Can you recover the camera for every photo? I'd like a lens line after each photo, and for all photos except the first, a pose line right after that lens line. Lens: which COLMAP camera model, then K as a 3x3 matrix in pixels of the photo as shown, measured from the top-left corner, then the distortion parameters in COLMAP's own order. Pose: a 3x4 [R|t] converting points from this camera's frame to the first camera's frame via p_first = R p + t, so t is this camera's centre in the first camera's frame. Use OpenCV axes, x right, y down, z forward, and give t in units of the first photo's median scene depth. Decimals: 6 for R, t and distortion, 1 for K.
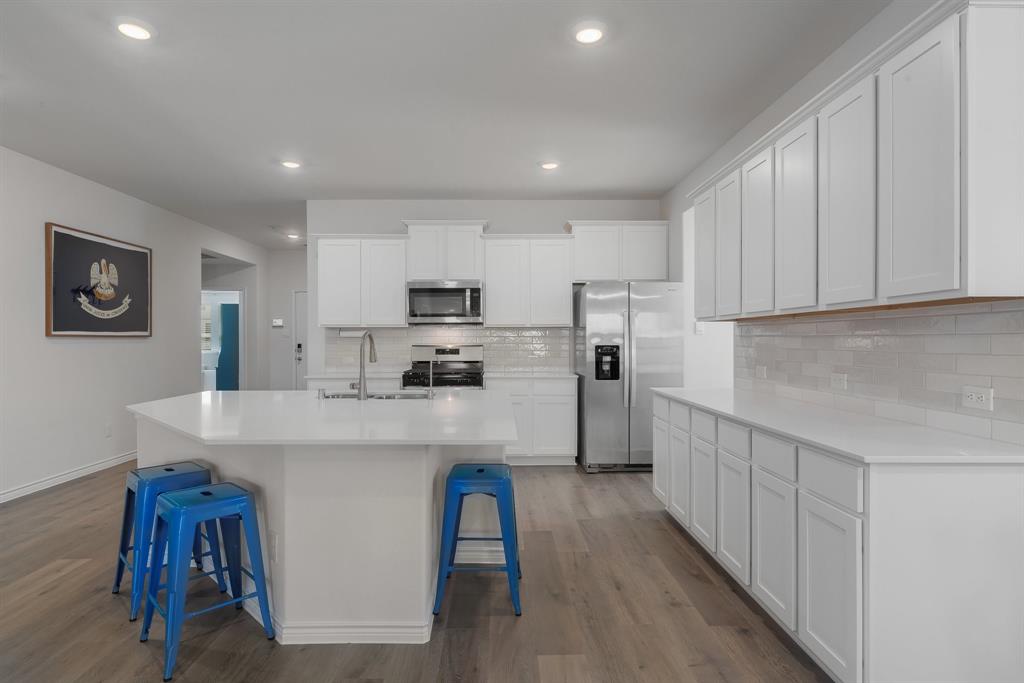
lens RADIAL K [[553.2, 0, 501.0], [0, 553.2, 340.7], [0, 0, 1]] dist [0.009493, 0.002064]
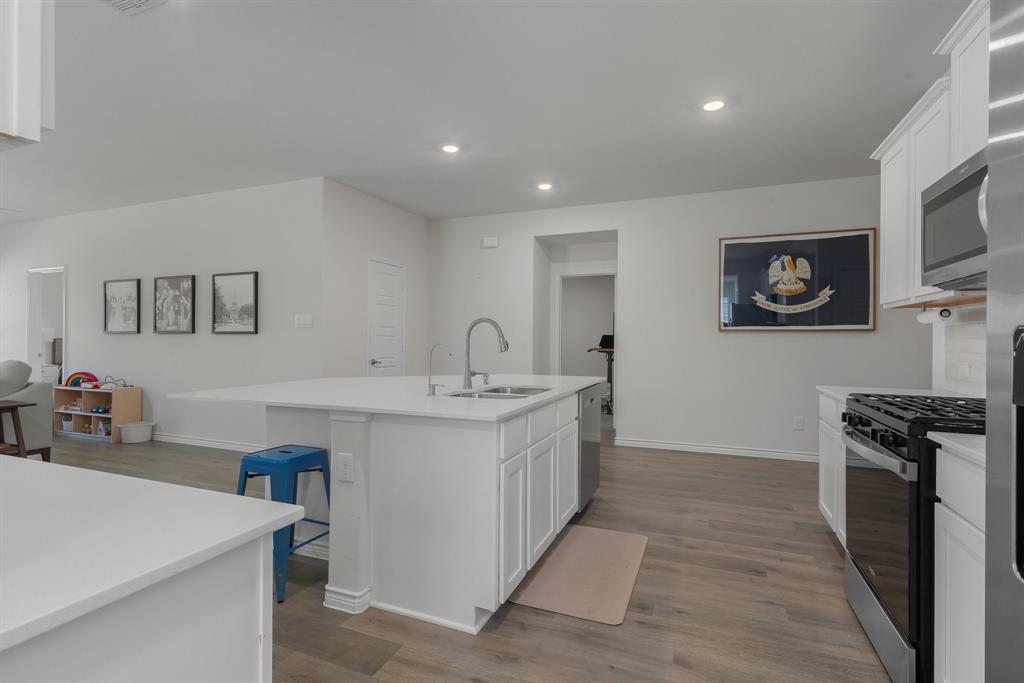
lens RADIAL K [[481.4, 0, 507.3], [0, 481.4, 341.8], [0, 0, 1]] dist [0.005265, -0.000385]
pose [[-0.387657, 0.003150, -0.921798, 0.307546], [-0.012172, 0.999889, 0.008536, 0.011483], [0.921723, 0.014529, -0.387576, 0.854961]]
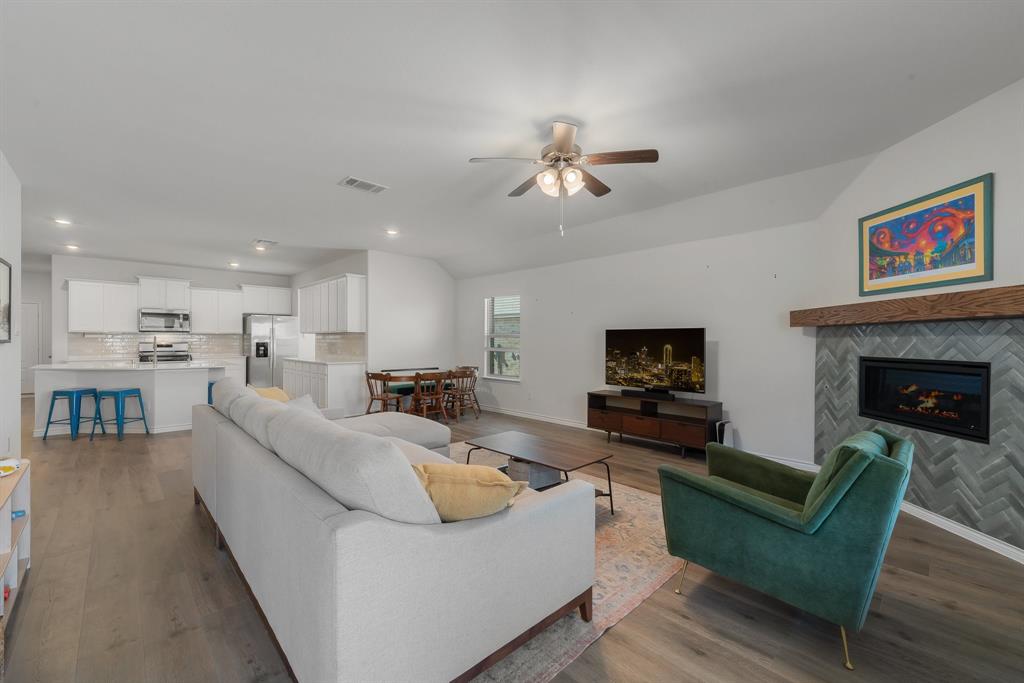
lens RADIAL K [[429.8, 0, 513.6], [0, 429.8, 338.1], [0, 0, 1]] dist [0.007888, 0.001804]
pose [[0.732780, 0.004049, 0.680454, -0.239672], [0.001085, 0.999974, -0.007118, 0.004254], [-0.680465, 0.005955, 0.732756, -0.940096]]
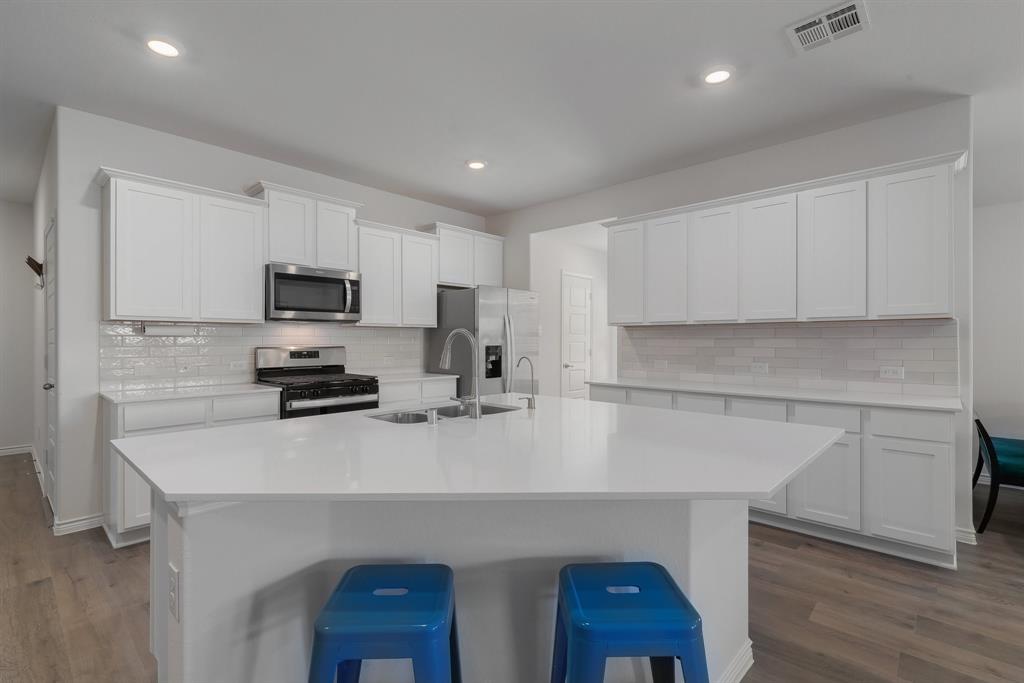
lens RADIAL K [[481.4, 0, 519.1], [0, 481.4, 342.8], [0, 0, 1]] dist [0.005265, -0.000385]
pose [[0.680223, -0.003361, 0.732998, -0.424350], [0.001003, 0.999993, 0.003653, -0.000462], [-0.733005, -0.001750, 0.680221, 0.306224]]
